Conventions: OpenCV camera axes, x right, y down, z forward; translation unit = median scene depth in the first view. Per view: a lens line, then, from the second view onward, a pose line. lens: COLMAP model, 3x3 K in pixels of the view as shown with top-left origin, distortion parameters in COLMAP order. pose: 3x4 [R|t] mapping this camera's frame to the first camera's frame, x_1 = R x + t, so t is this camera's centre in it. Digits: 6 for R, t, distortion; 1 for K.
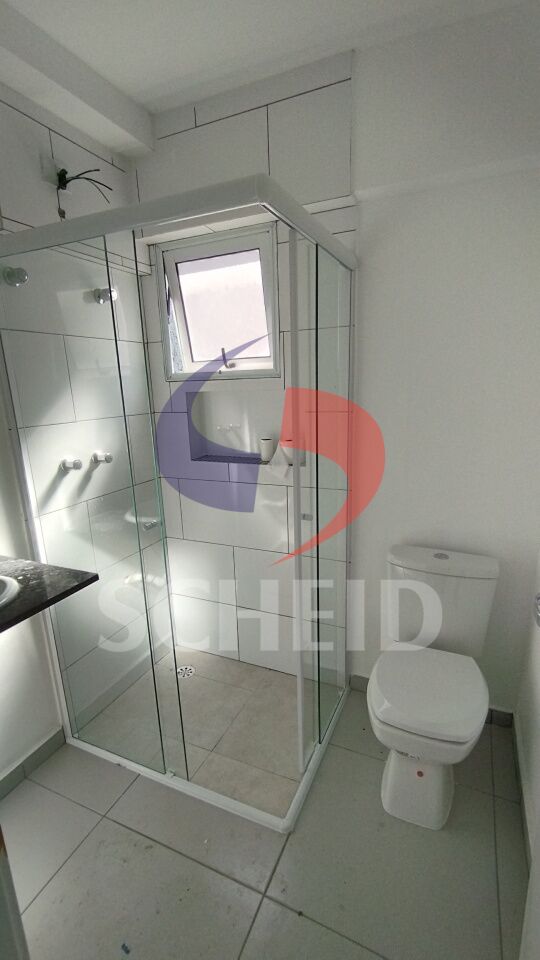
lens RADIAL K [[446.8, 0, 266.2], [0, 446.8, 498.9], [0, 0, 1]] dist [0.041788, -0.000011]
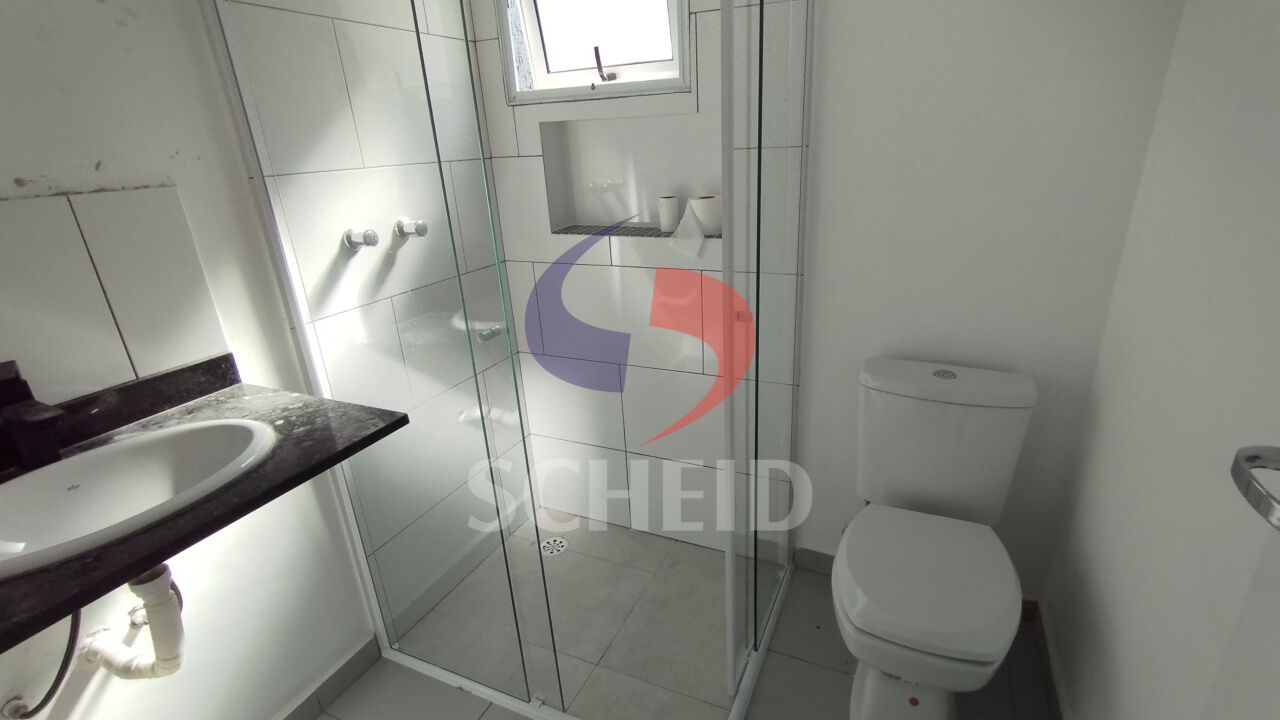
lens RADIAL K [[595.7, 0, 645.9], [0, 595.7, 357.6], [0, 0, 1]] dist [0.041788, -0.000011]
pose [[0.999787, -0.016139, -0.012888, -0.027824], [0.017351, 0.994817, 0.100192, 0.010406], [0.011204, -0.100395, 0.994885, 0.148384]]
